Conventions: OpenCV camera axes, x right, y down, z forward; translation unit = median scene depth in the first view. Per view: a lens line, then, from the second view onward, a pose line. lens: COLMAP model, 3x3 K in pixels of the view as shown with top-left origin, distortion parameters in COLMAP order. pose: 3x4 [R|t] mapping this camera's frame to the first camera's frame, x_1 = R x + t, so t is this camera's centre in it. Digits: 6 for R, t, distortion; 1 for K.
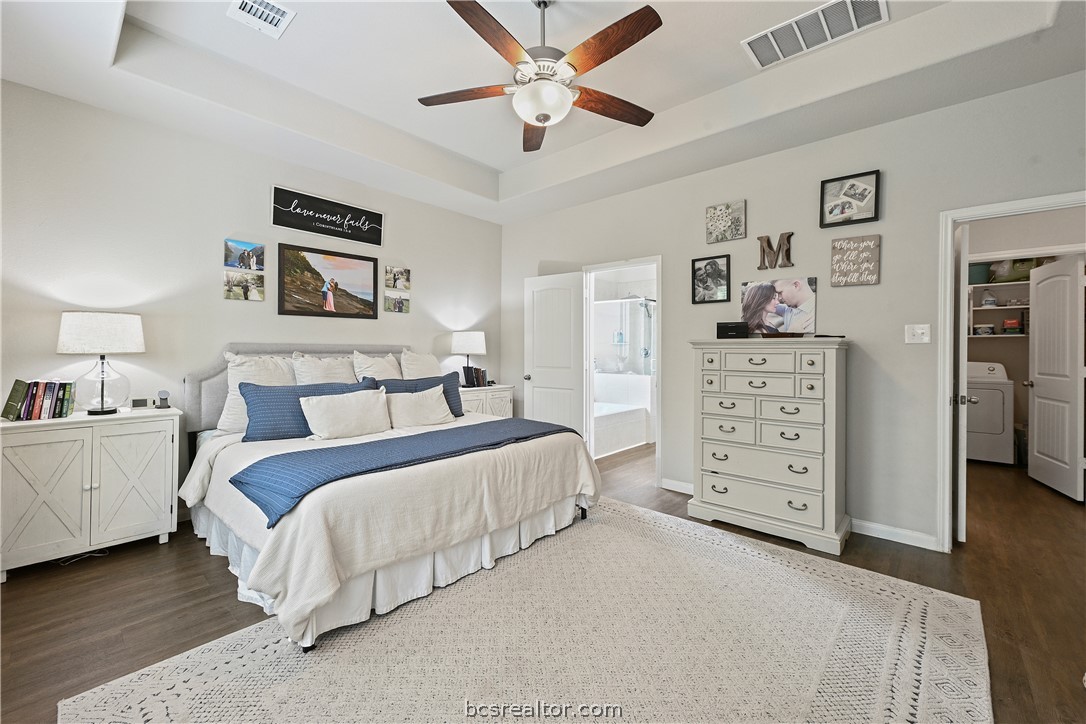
lens RADIAL K [[435.4, 0, 545.7], [0, 435.4, 350.2], [0, 0, 1]] dist [-0.002036, 0.000097]
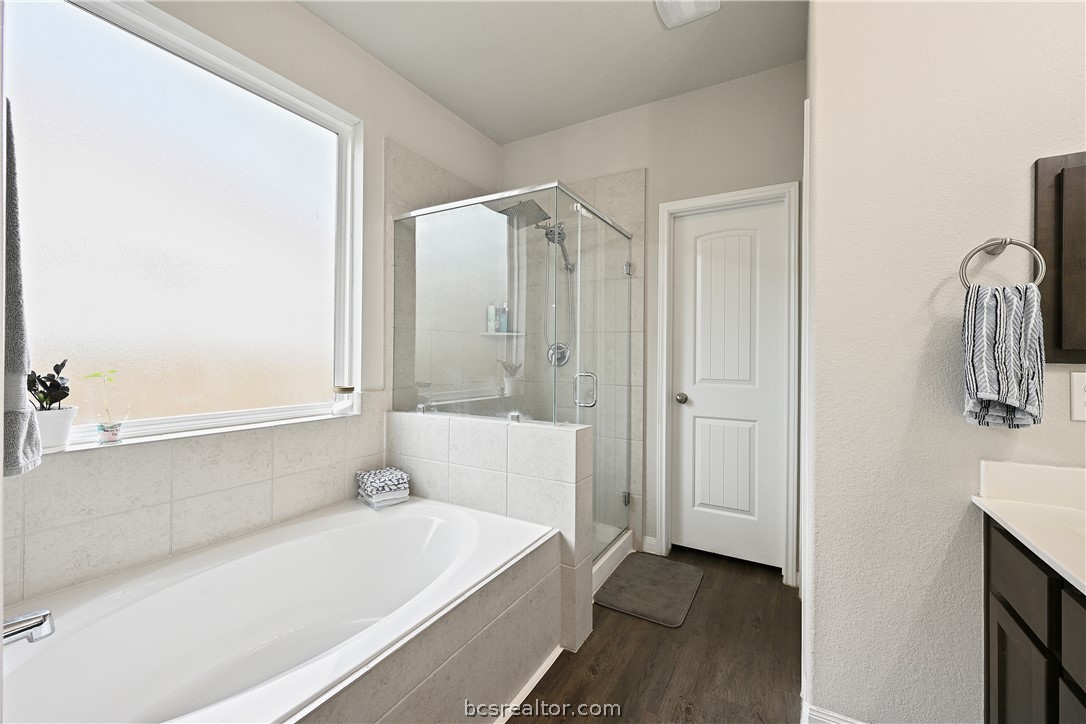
lens RADIAL K [[435.4, 0, 539.4], [0, 435.4, 357.9], [0, 0, 1]] dist [-0.002036, 0.000097]
pose [[0.982610, 0.005131, 0.185611, 0.120802], [-0.006499, 0.999956, 0.006759, 0.004708], [-0.185568, -0.007848, 0.982600, 0.538056]]
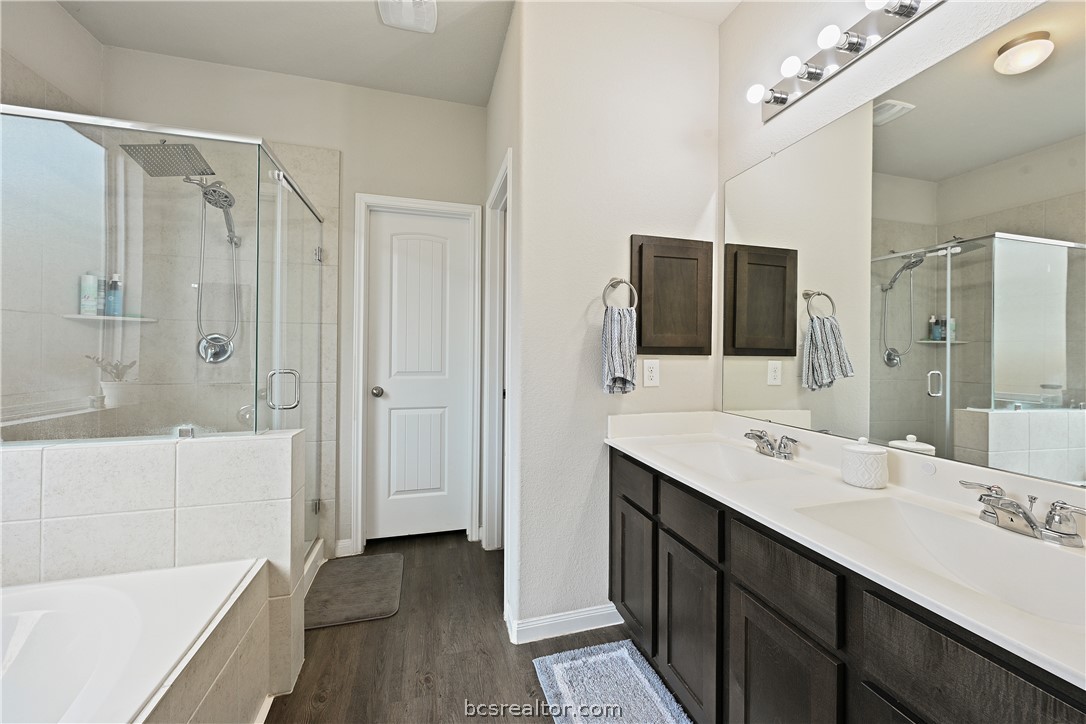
lens RADIAL K [[435.4, 0, 539.5], [0, 435.4, 353.8], [0, 0, 1]] dist [-0.002036, 0.000097]
pose [[0.547547, -0.002673, 0.836770, 0.077948], [-0.006102, 0.999956, 0.007188, 0.004575], [-0.836752, -0.009042, 0.547507, 0.557162]]
